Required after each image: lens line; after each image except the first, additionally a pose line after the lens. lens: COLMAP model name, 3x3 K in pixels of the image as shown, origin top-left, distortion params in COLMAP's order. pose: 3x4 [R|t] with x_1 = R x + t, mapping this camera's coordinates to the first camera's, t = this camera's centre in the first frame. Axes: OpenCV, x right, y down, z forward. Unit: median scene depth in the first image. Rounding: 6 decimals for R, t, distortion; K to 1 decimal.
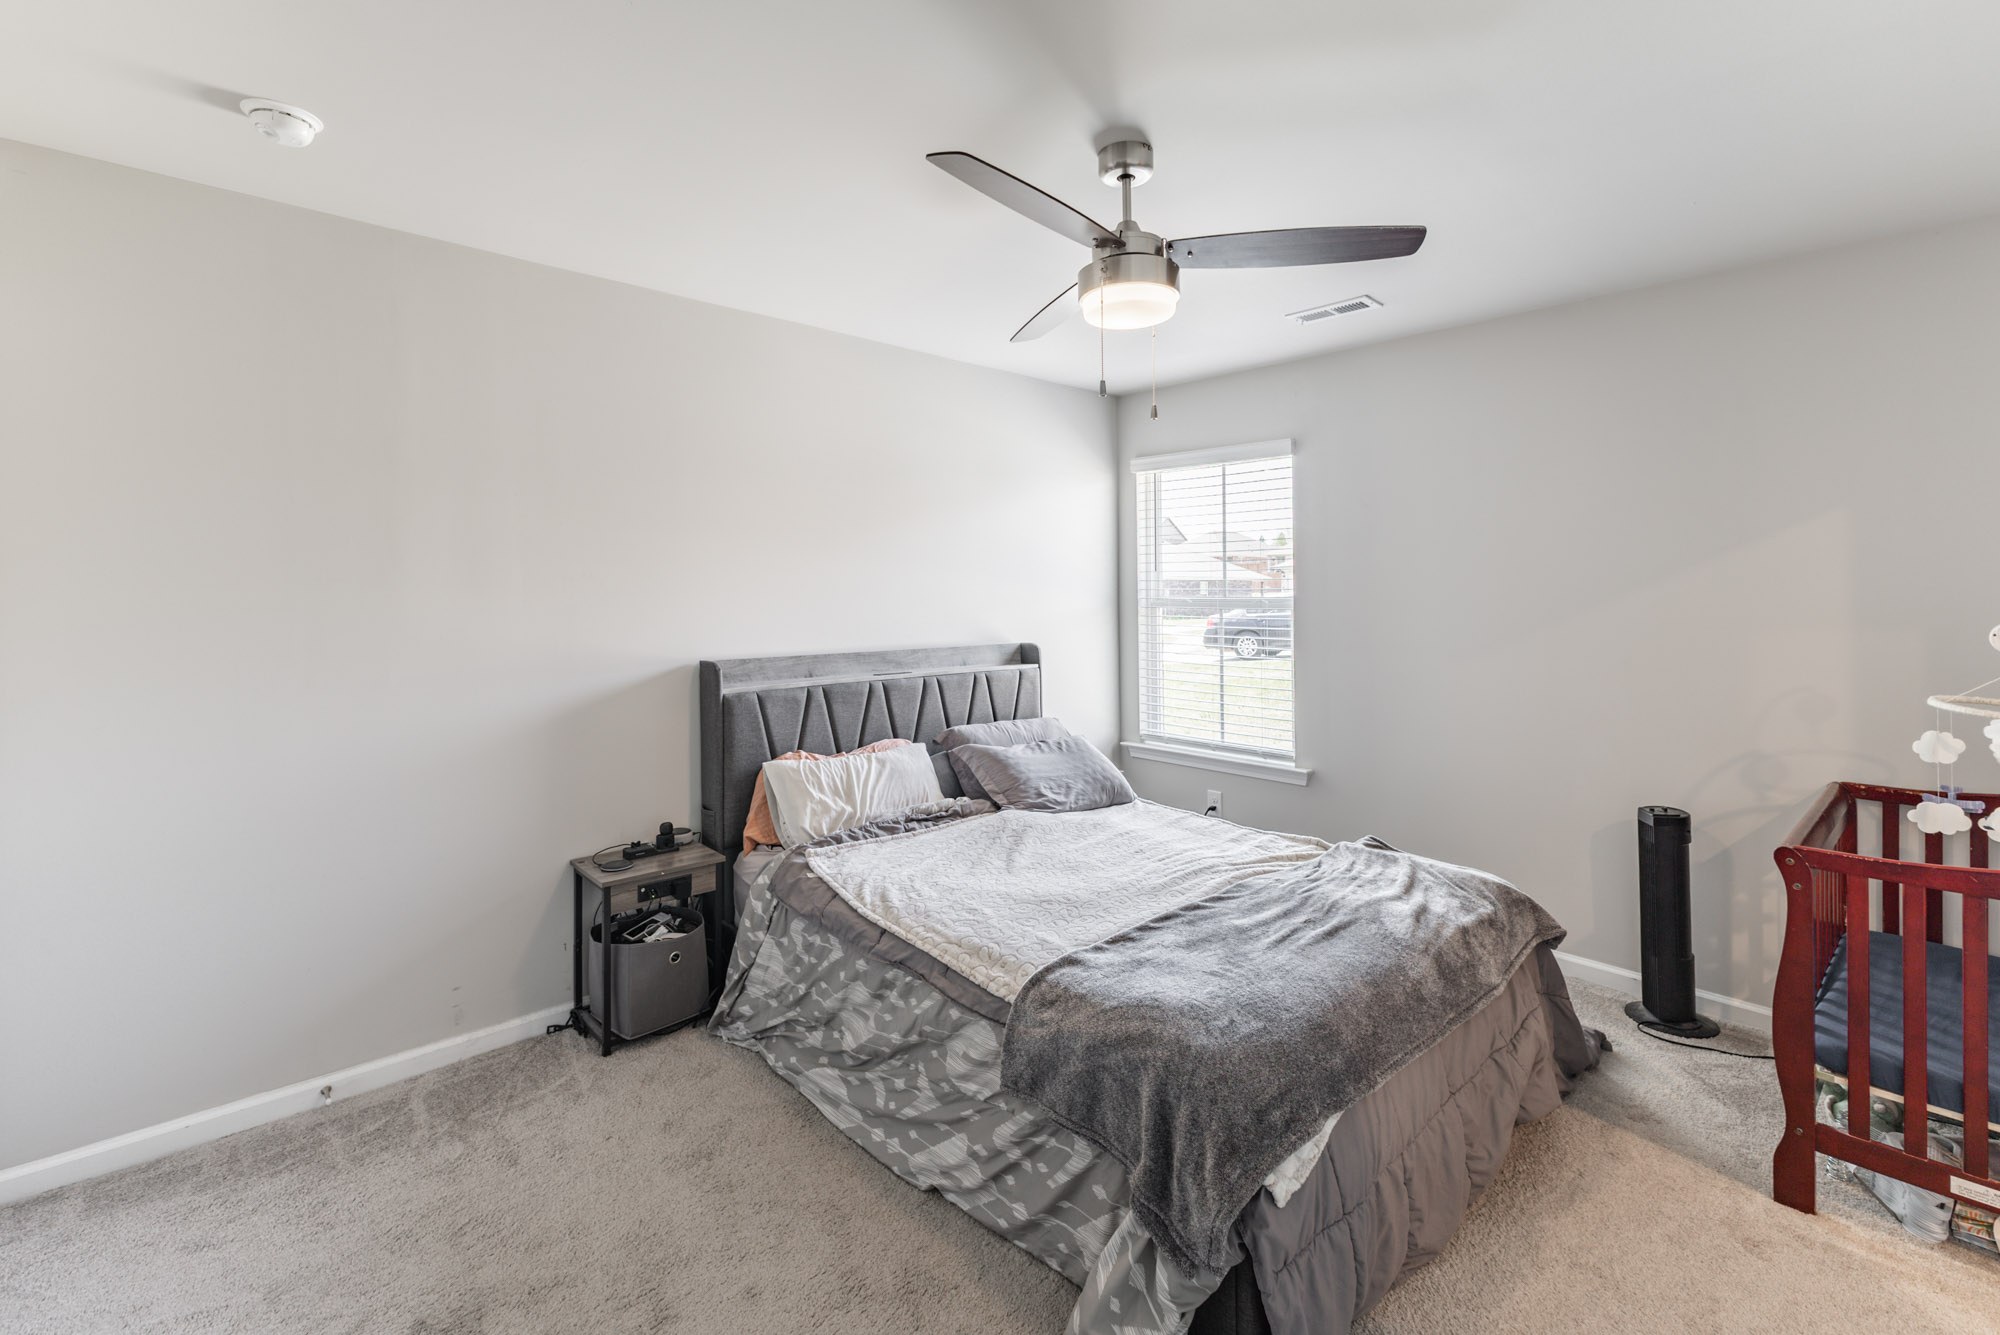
lens RADIAL K [[894.1, 0, 996.2], [0, 894.1, 592.5], [0, 0, 1]] dist [0.002082, 0.000152]
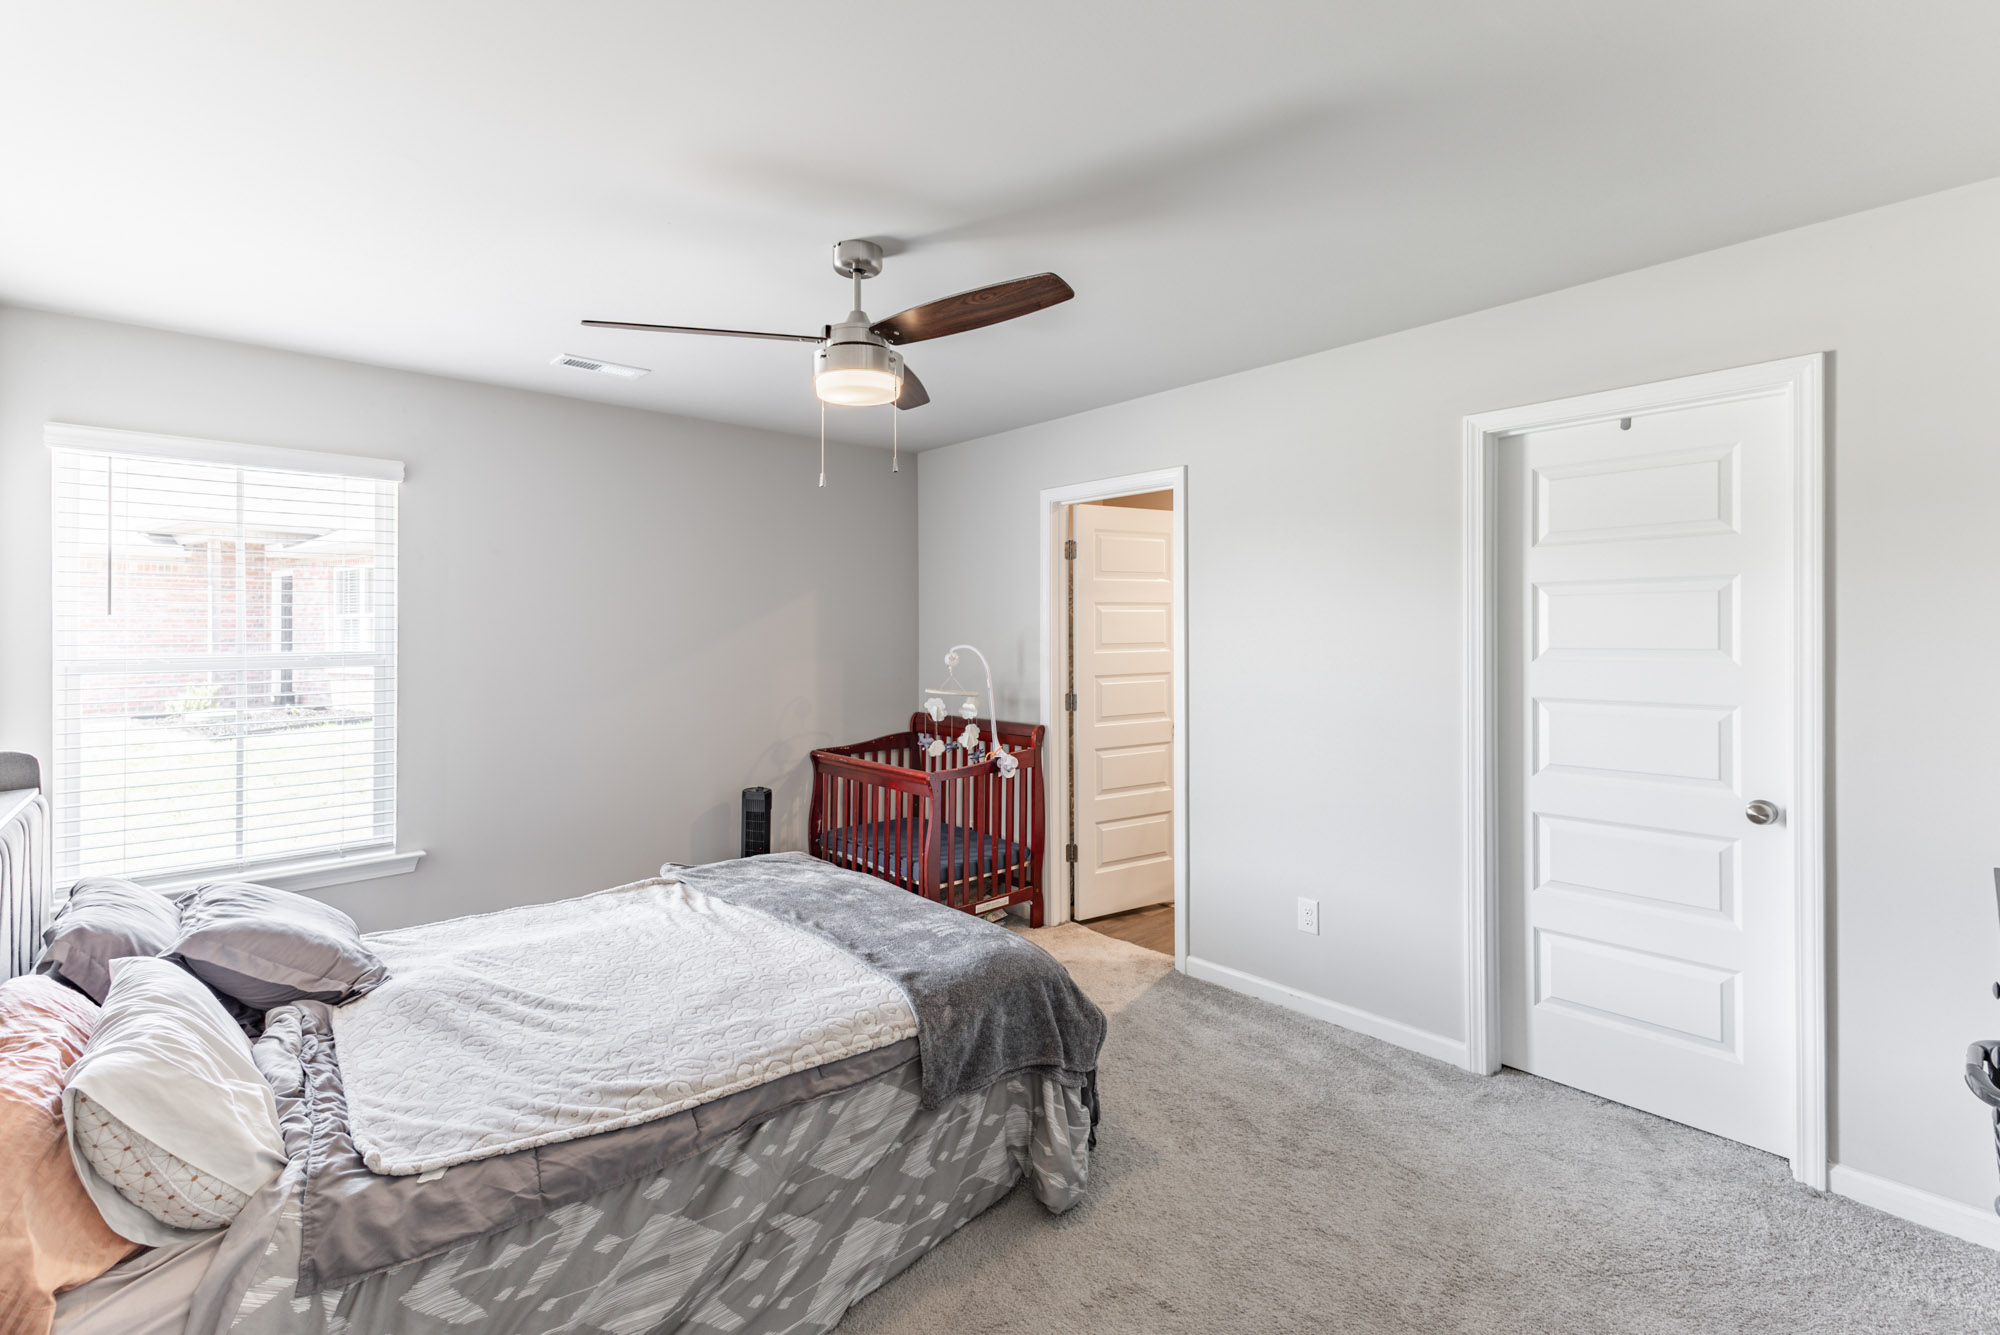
lens RADIAL K [[873.9, 0, 1003.5], [0, 873.9, 632.4], [0, 0, 1]] dist [0.010074, -0.004745]
pose [[-0.015262, 0.002135, 0.999881, -0.771145], [0.009566, 0.999952, -0.001989, -0.008737], [-0.999838, 0.009535, -0.015282, 0.684968]]
